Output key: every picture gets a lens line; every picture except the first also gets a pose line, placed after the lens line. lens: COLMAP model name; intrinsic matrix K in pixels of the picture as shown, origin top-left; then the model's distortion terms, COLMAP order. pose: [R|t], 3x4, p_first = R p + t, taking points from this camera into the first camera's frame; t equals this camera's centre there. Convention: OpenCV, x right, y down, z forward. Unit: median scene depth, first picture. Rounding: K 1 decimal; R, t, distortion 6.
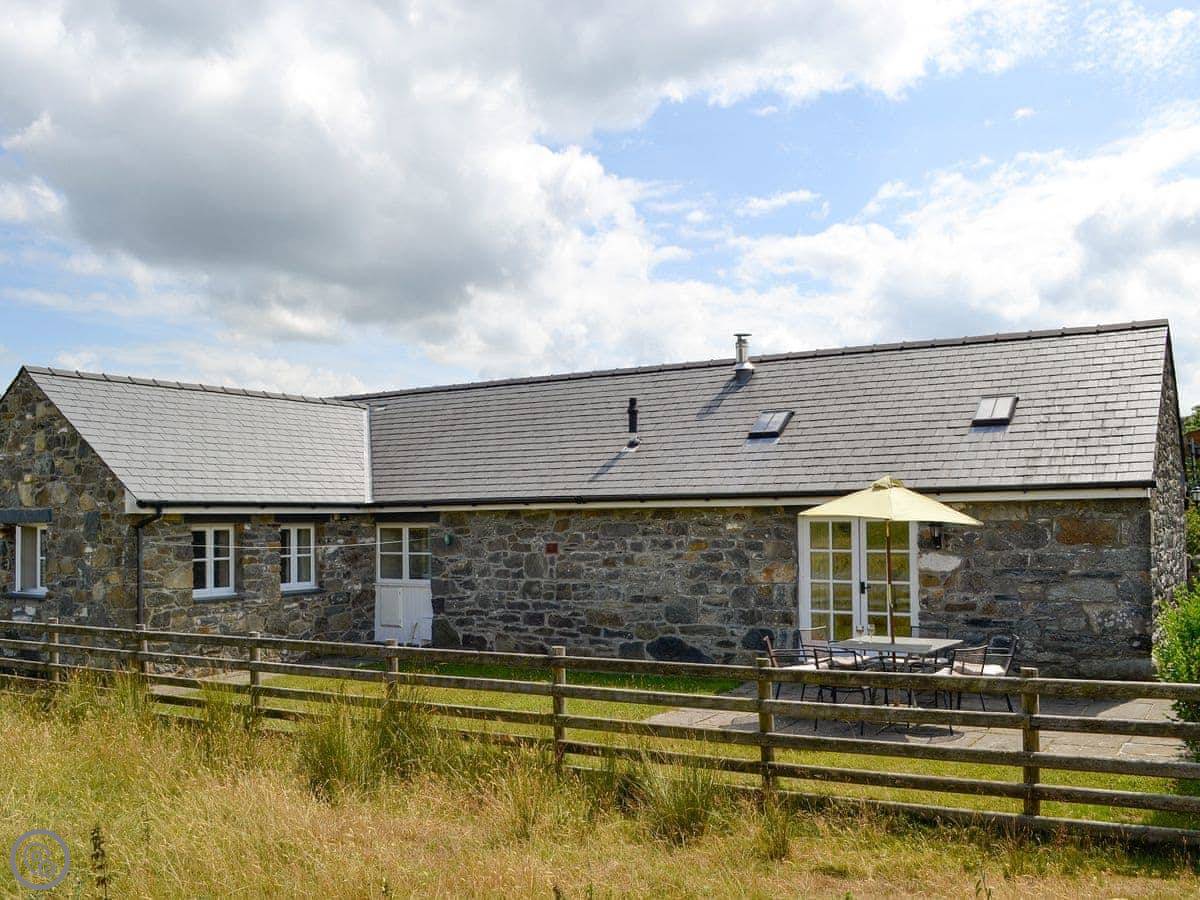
lens RADIAL K [[1137.8, 0, 623.8], [0, 1137.8, 472.9], [0, 0, 1]] dist [-0.089468, -0.002642]
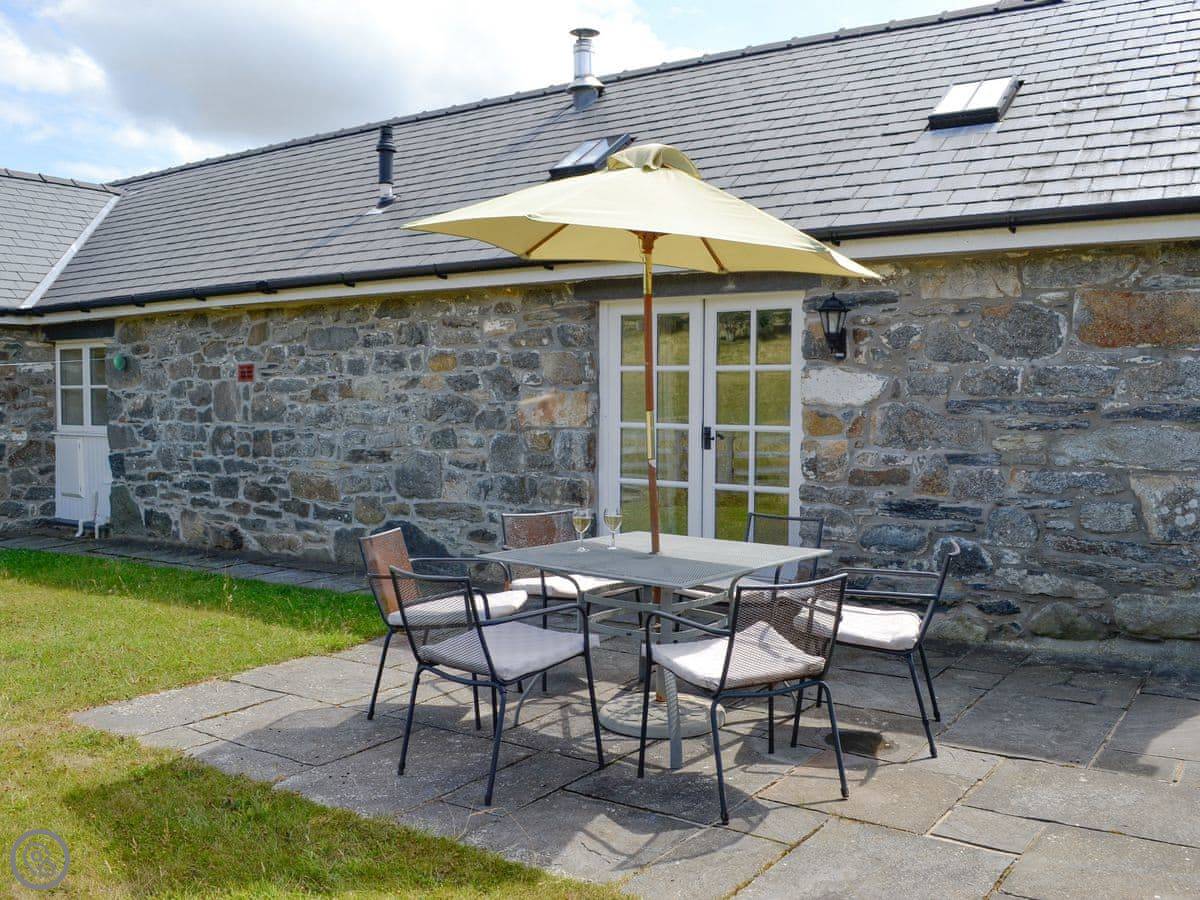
lens RADIAL K [[1137.8, 0, 623.8], [0, 1137.8, 472.9], [0, 0, 1]] dist [-0.089468, -0.002642]
pose [[0.998752, 0.019596, -0.045935, 0.178380], [-0.014731, 0.994473, 0.103957, 0.057162], [0.047718, -0.103150, 0.993521, 0.425911]]
